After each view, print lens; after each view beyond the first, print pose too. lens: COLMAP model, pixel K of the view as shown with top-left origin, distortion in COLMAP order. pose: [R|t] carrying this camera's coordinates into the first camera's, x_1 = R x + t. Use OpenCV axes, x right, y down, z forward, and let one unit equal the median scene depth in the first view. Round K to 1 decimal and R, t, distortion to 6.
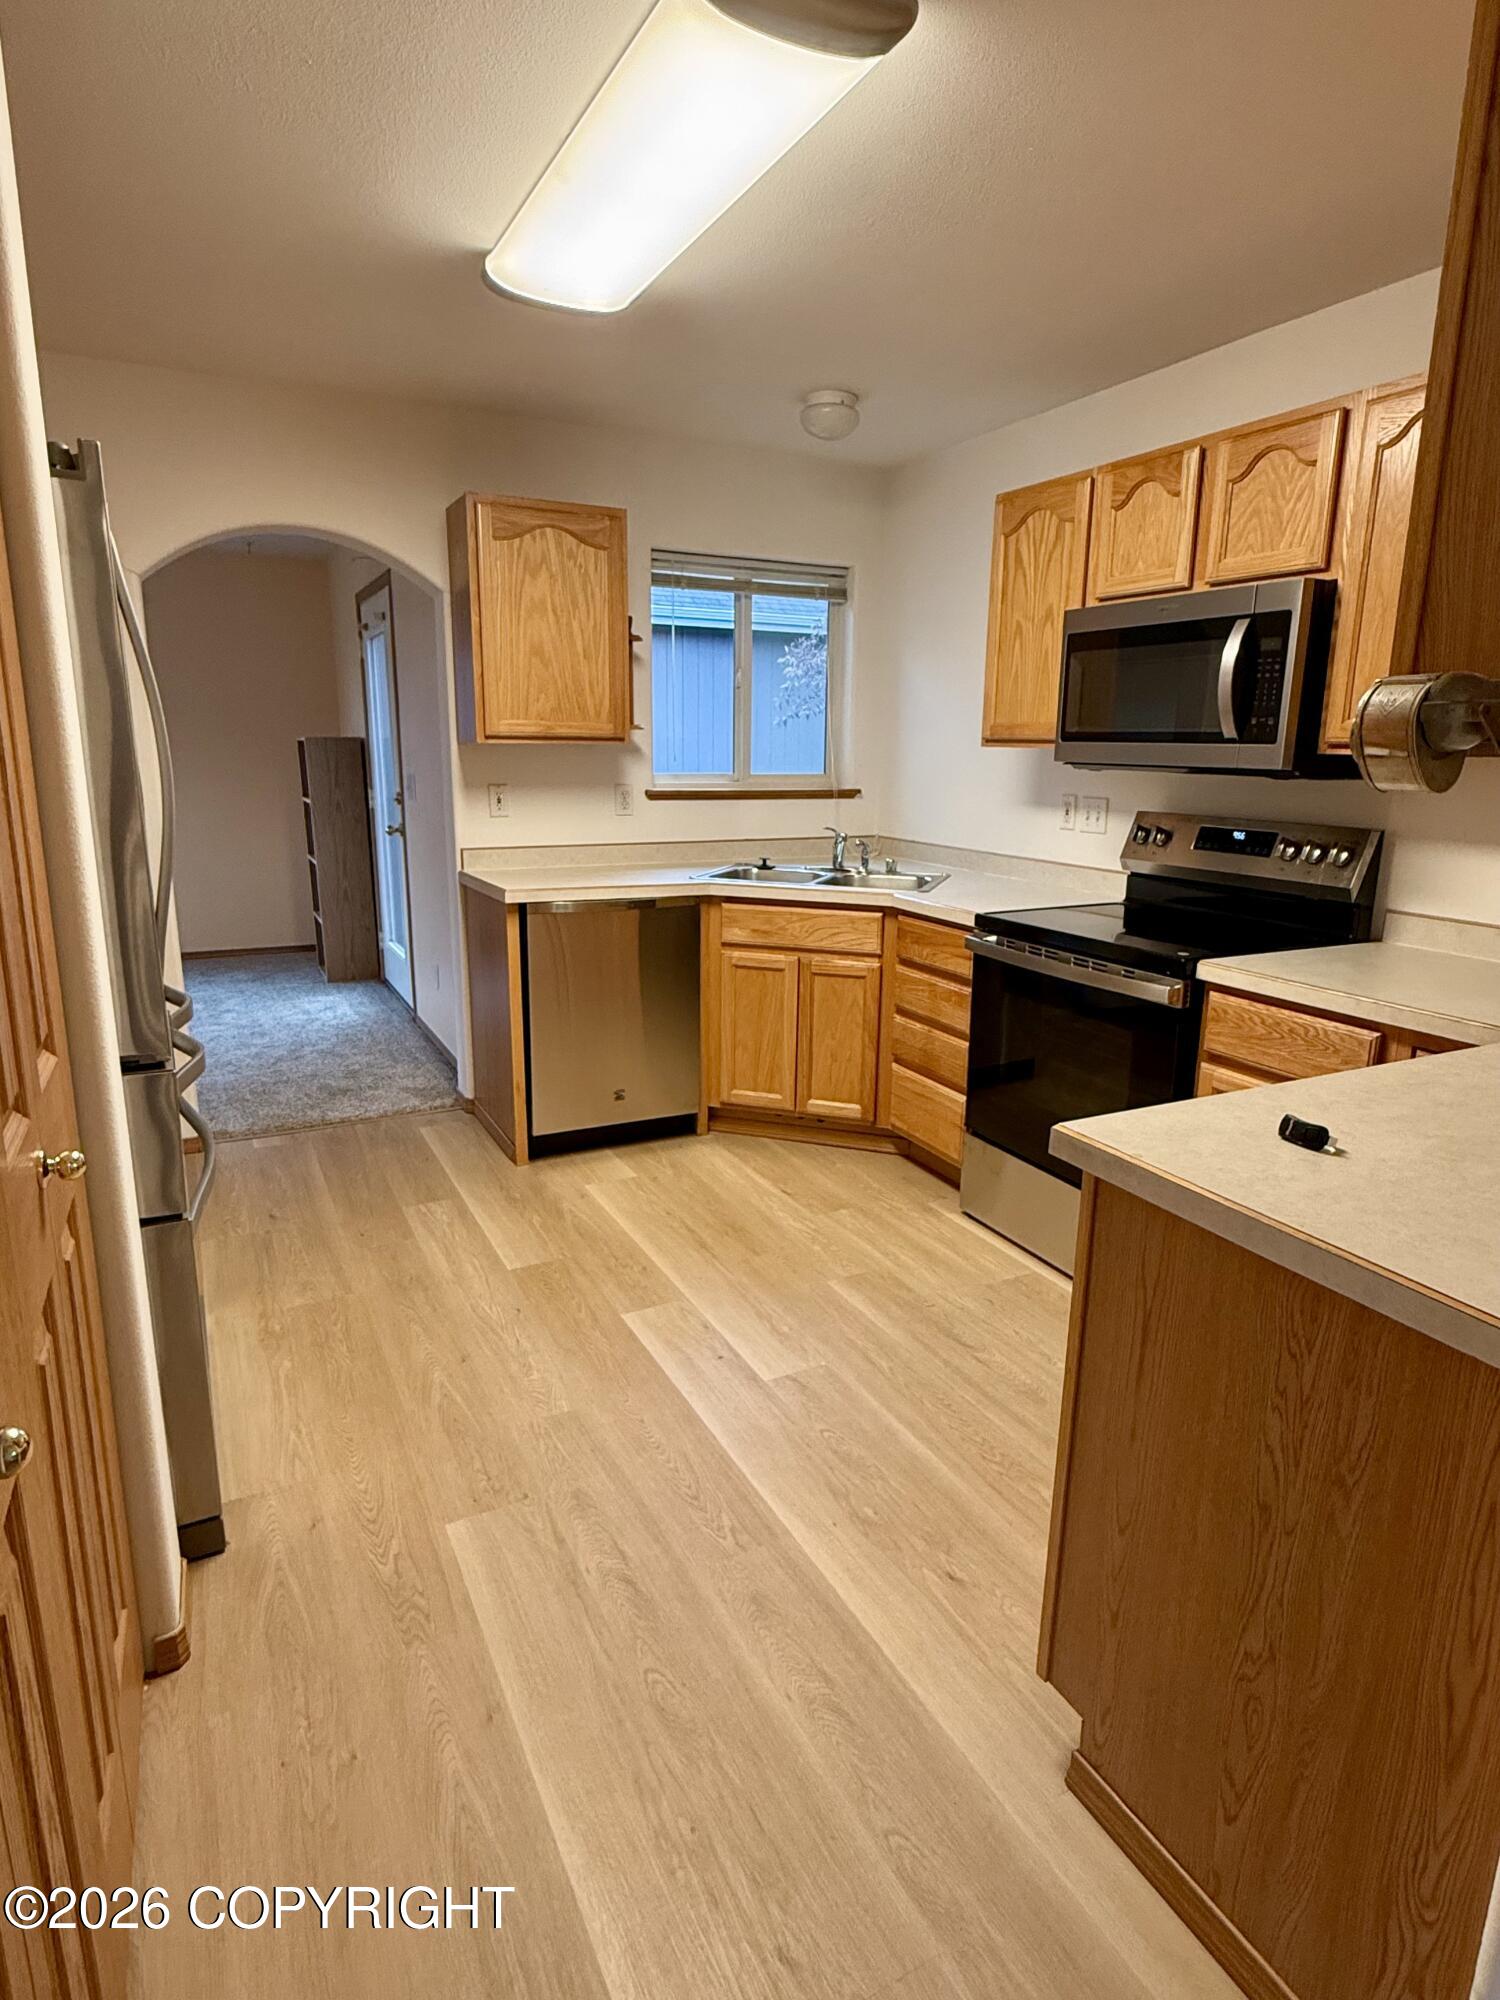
lens RADIAL K [[1102.9, 0, 750.0], [0, 1102.9, 1000.0], [0, 0, 1]] dist [0.000102, -0.000030]
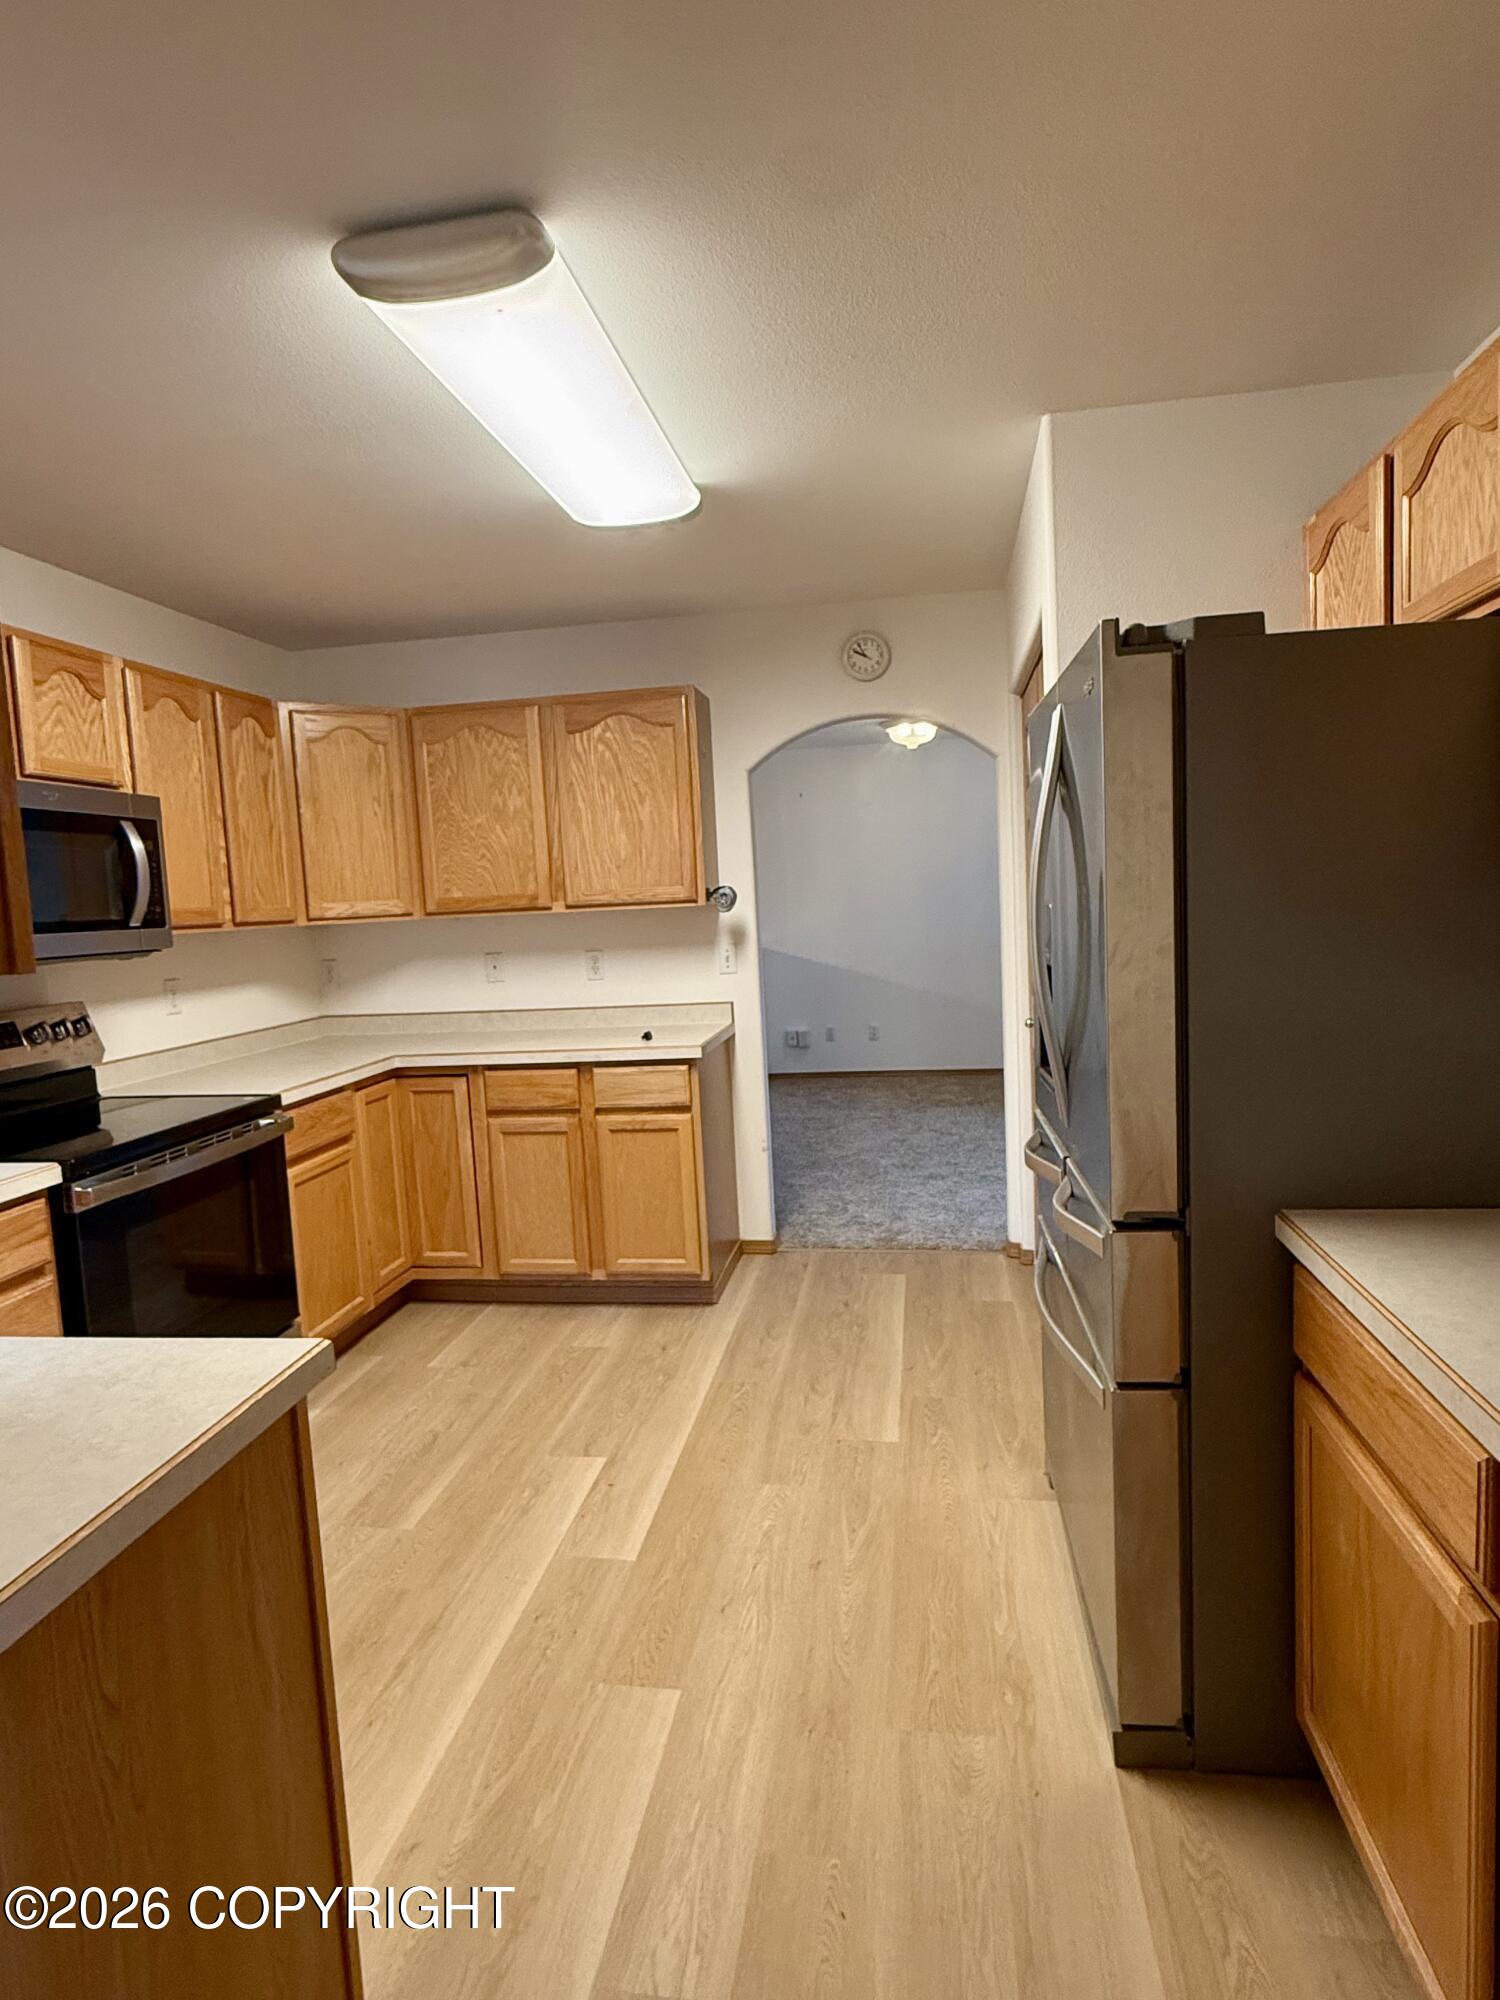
lens RADIAL K [[1102.9, 0, 750.0], [0, 1102.9, 1000.0], [0, 0, 1]] dist [0.000102, -0.000030]
pose [[-0.808472, -0.028956, 0.587822, -0.744446], [0.170673, 0.944333, 0.281257, -0.388252], [-0.563244, 0.327714, -0.758525, 1.582382]]
